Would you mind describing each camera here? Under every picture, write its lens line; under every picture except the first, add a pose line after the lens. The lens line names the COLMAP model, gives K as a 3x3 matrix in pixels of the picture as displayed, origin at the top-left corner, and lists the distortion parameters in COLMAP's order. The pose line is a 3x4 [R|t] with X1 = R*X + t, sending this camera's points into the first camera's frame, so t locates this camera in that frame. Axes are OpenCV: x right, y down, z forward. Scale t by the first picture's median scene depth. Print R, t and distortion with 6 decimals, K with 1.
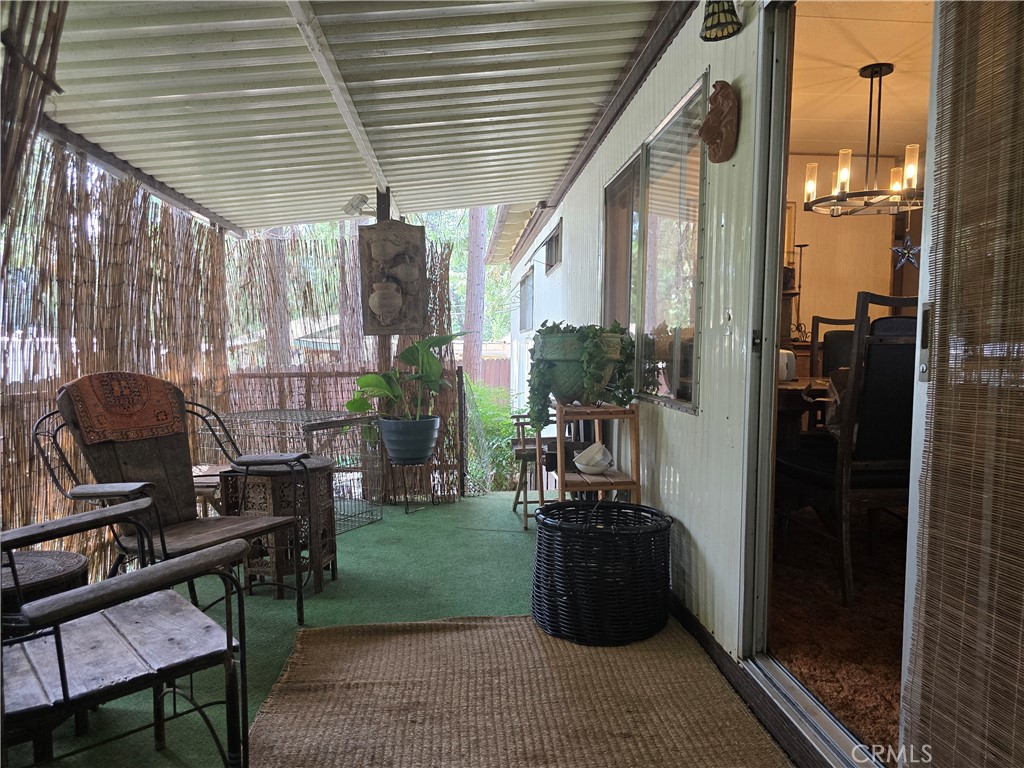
lens RADIAL K [[672.5, 0, 516.4], [0, 672.5, 386.8], [0, 0, 1]] dist [0.045761, -0.002778]
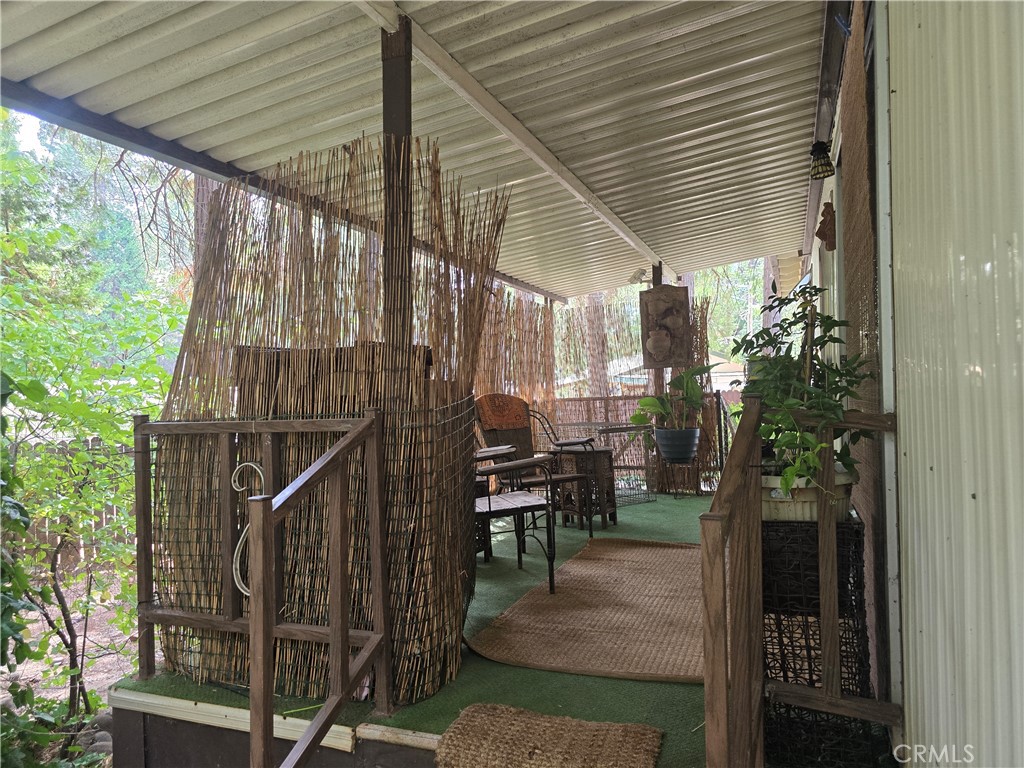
lens RADIAL K [[682.3, 0, 512.3], [0, 682.3, 383.8], [0, 0, 1]] dist [0.038824, -0.037094]
pose [[0.887609, -0.028476, -0.459718, 0.179371], [0.001272, 0.998235, -0.059377, 0.036811], [0.460597, 0.052118, 0.886078, -0.367666]]
